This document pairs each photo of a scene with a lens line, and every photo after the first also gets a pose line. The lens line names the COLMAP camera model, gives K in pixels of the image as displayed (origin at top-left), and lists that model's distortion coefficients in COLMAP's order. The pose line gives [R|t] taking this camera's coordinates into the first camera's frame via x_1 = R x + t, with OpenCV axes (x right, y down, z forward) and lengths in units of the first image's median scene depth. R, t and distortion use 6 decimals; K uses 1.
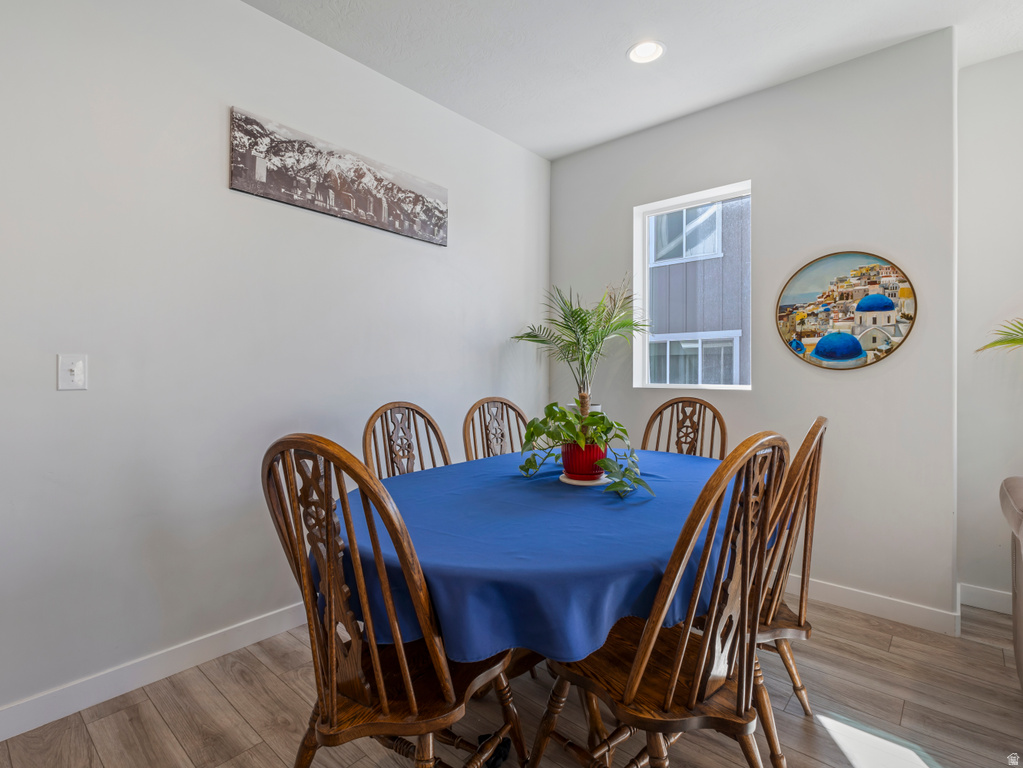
lens RADIAL K [[502.9, 0, 510.8], [0, 502.9, 376.6], [0, 0, 1]] dist [0.008399, -0.000529]
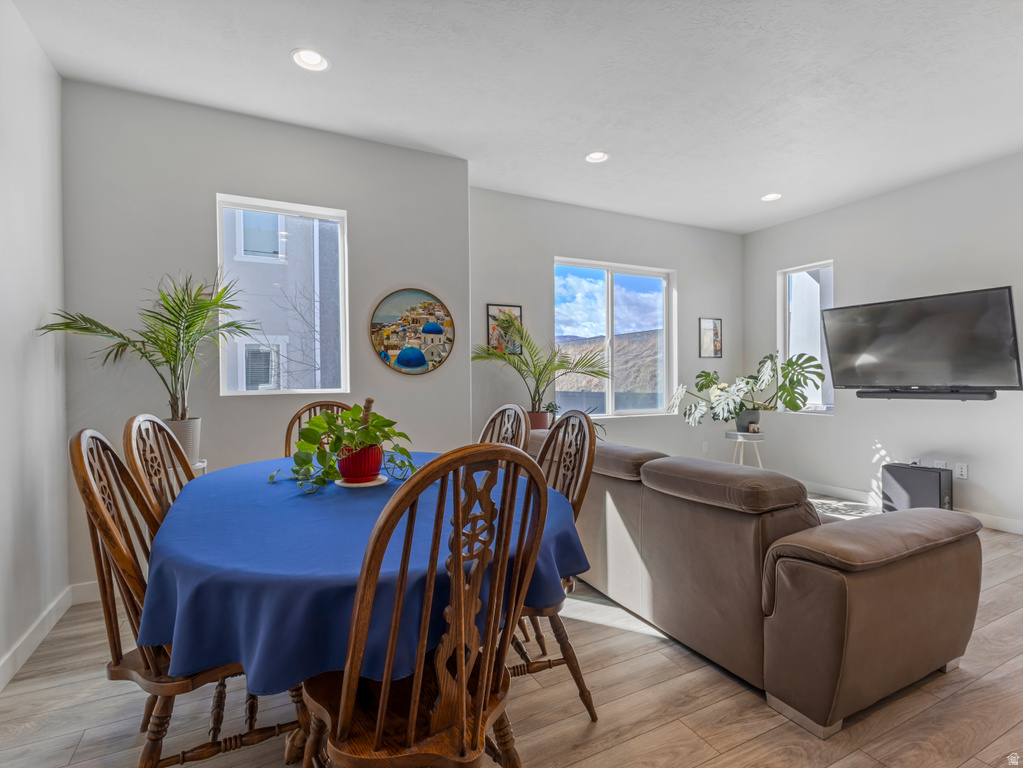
lens RADIAL K [[502.9, 0, 509.8], [0, 502.9, 382.4], [0, 0, 1]] dist [0.008399, -0.000529]
pose [[0.403569, -0.018929, 0.914754, -0.491631], [0.013750, 0.999799, 0.014622, -0.009571], [-0.914846, 0.006677, 0.403748, 0.217187]]
